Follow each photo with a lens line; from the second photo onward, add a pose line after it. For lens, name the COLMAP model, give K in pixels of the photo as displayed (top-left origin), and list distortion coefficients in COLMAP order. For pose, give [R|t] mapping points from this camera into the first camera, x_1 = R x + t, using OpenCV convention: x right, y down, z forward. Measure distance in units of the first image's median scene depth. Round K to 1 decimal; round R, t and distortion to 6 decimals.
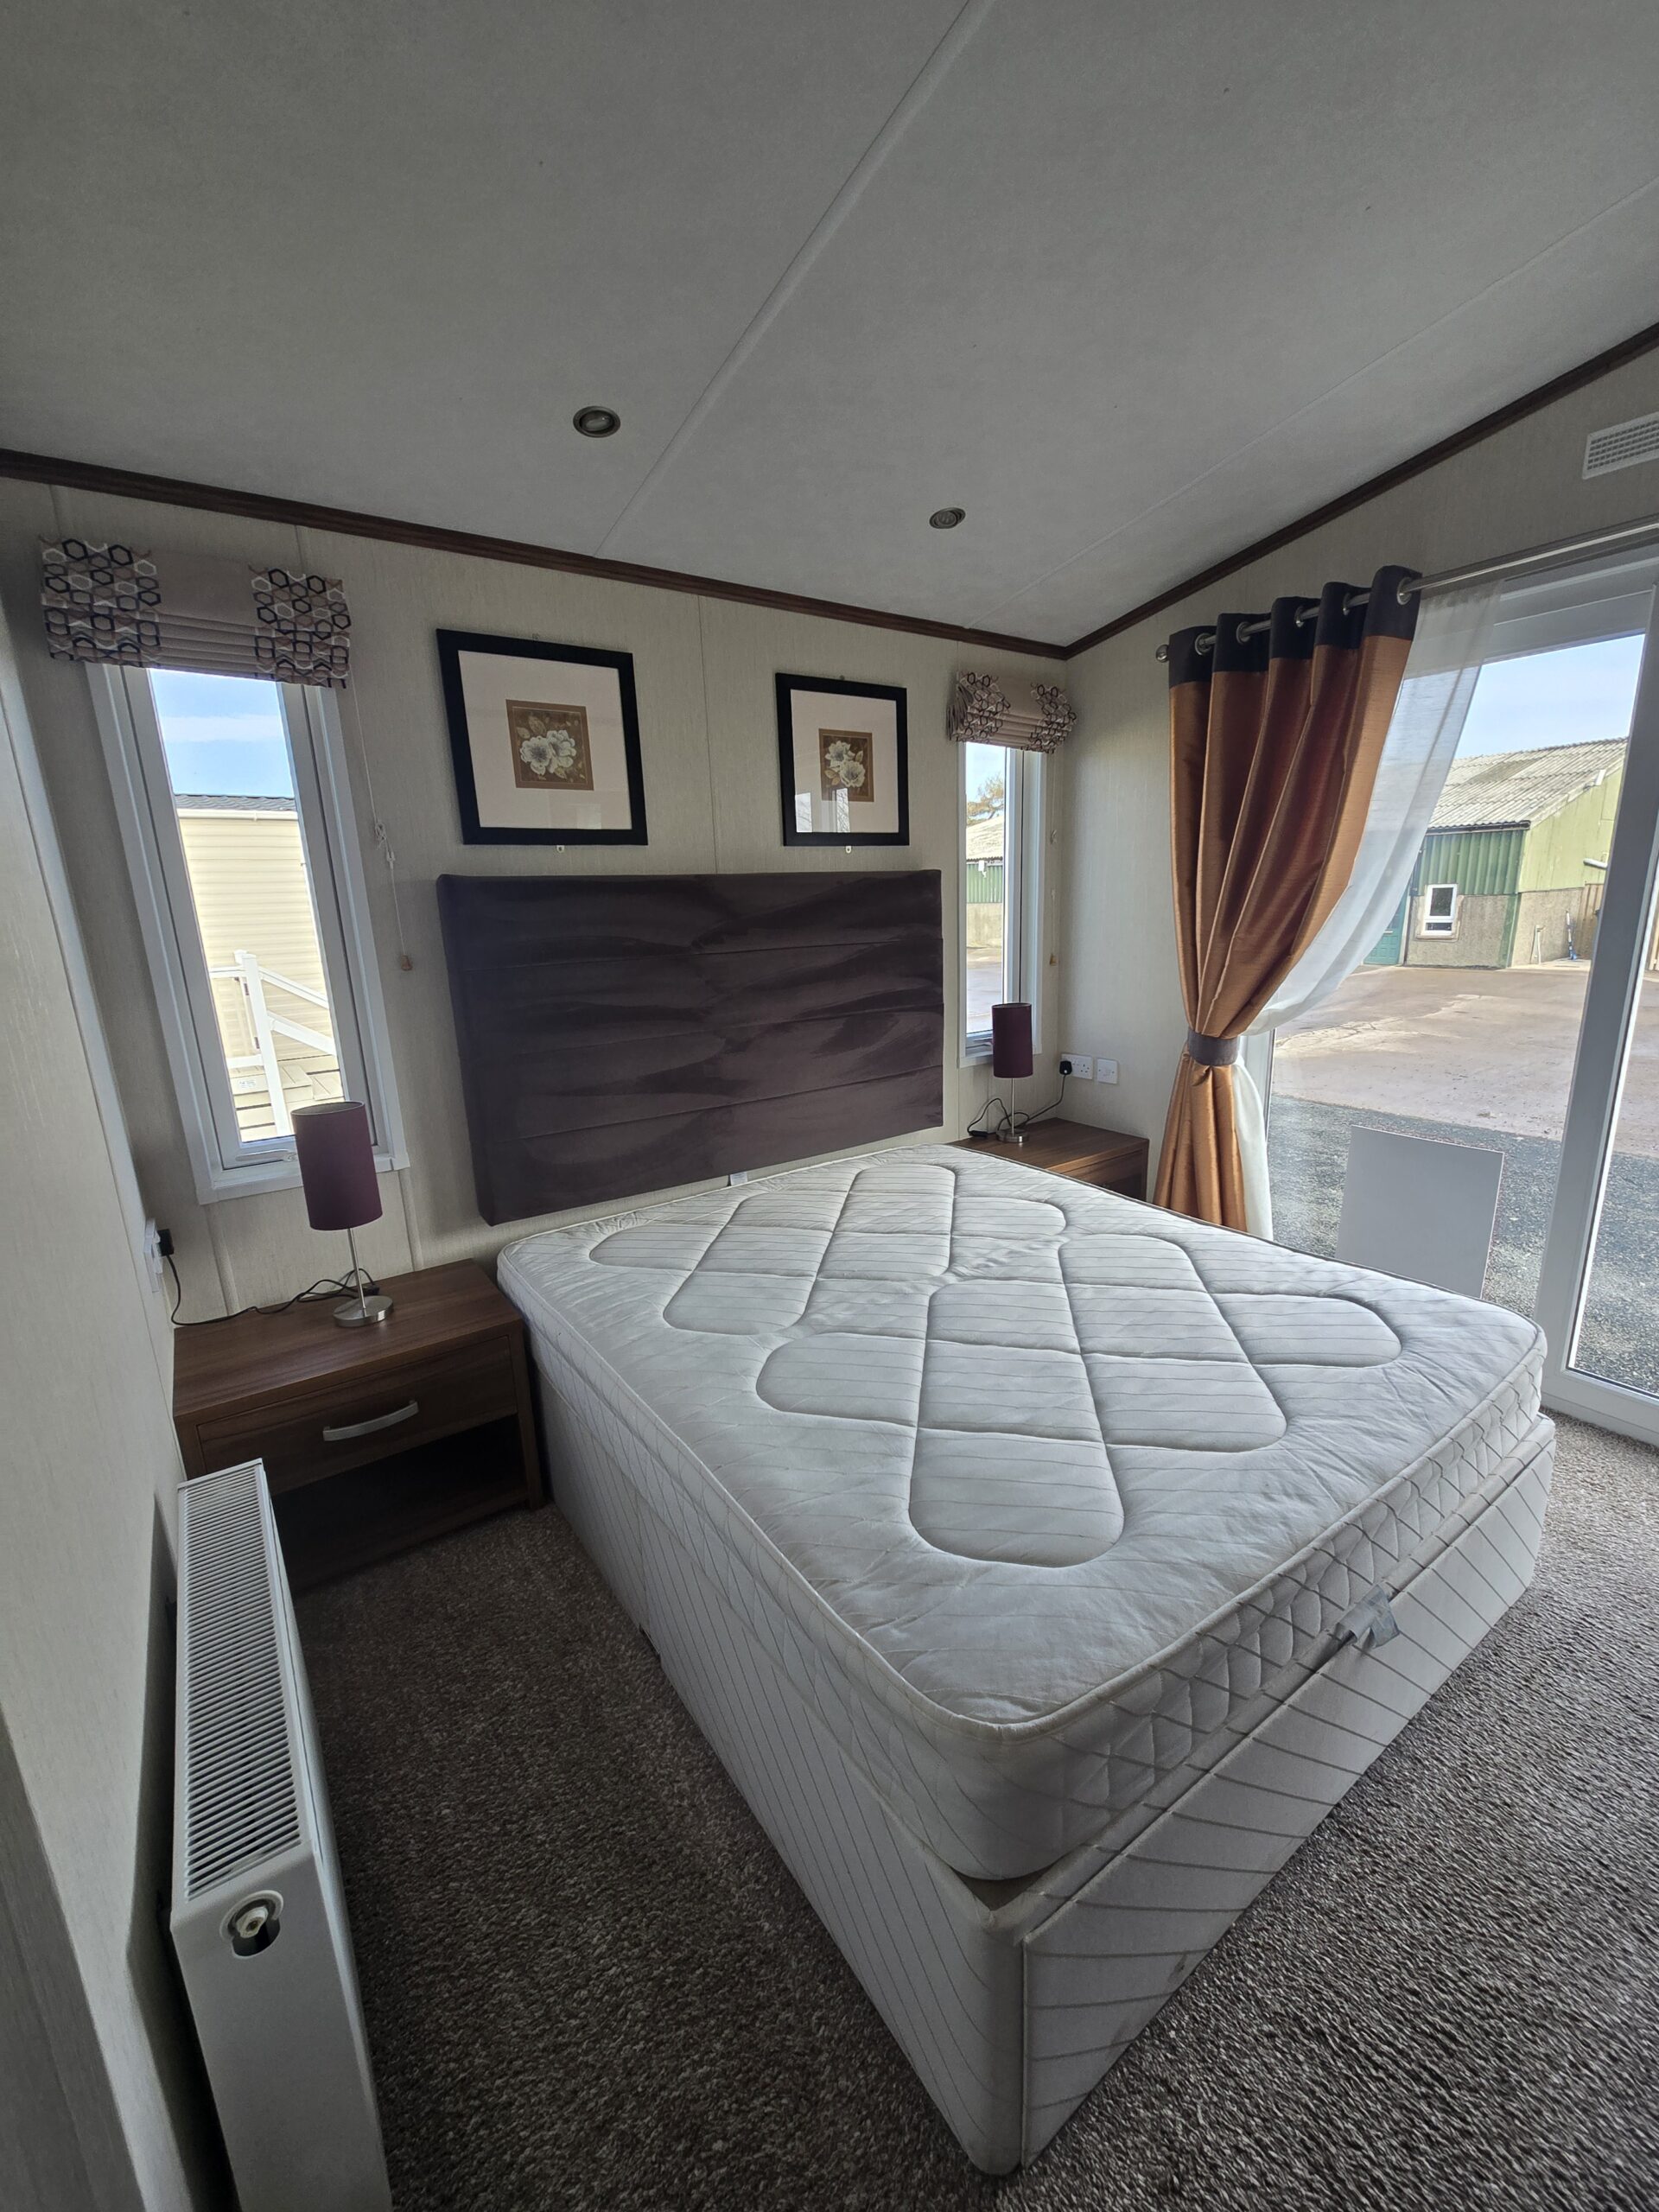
lens RADIAL K [[898.6, 0, 828.1], [0, 898.6, 1105.4], [0, 0, 1]] dist [-0.000058, -0.001279]
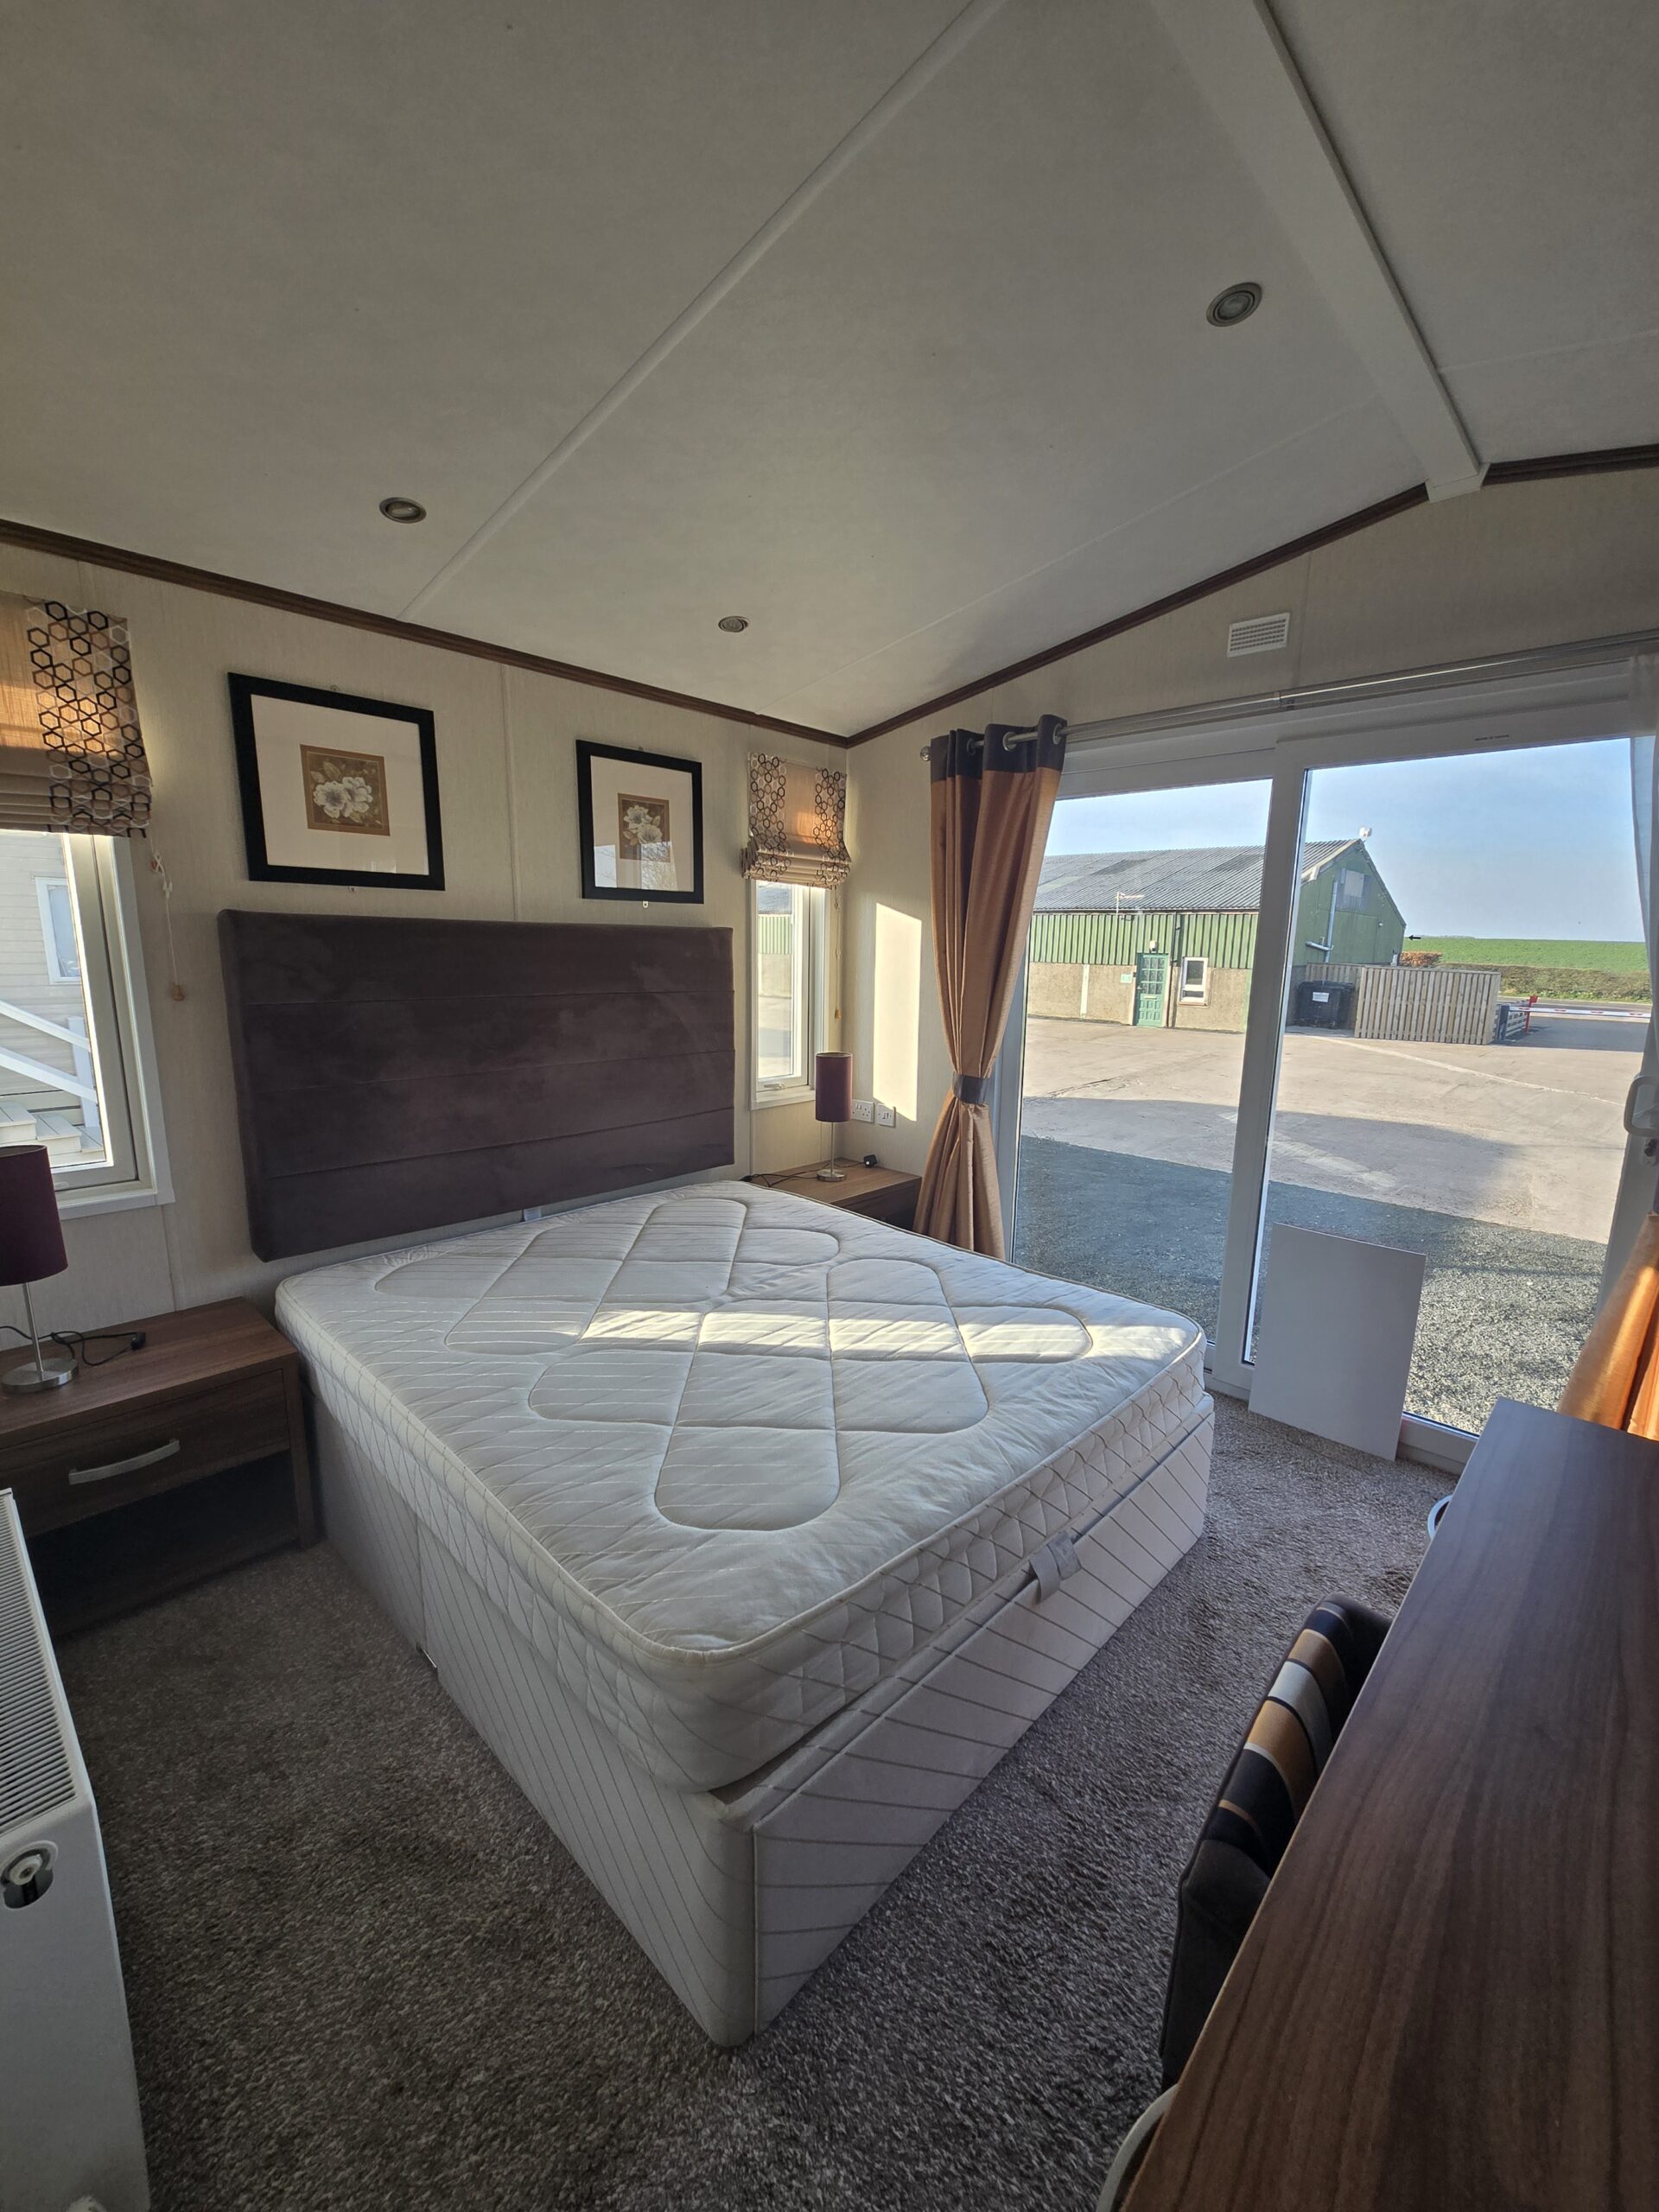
lens RADIAL K [[898.6, 0, 835.6], [0, 898.6, 1112.6], [0, 0, 1]] dist [-0.000058, -0.001279]
pose [[0.981859, 0.017985, 0.188759, 0.056017], [-0.010948, 0.999208, -0.038252, 0.004443], [-0.189298, 0.035492, 0.981278, -0.110586]]
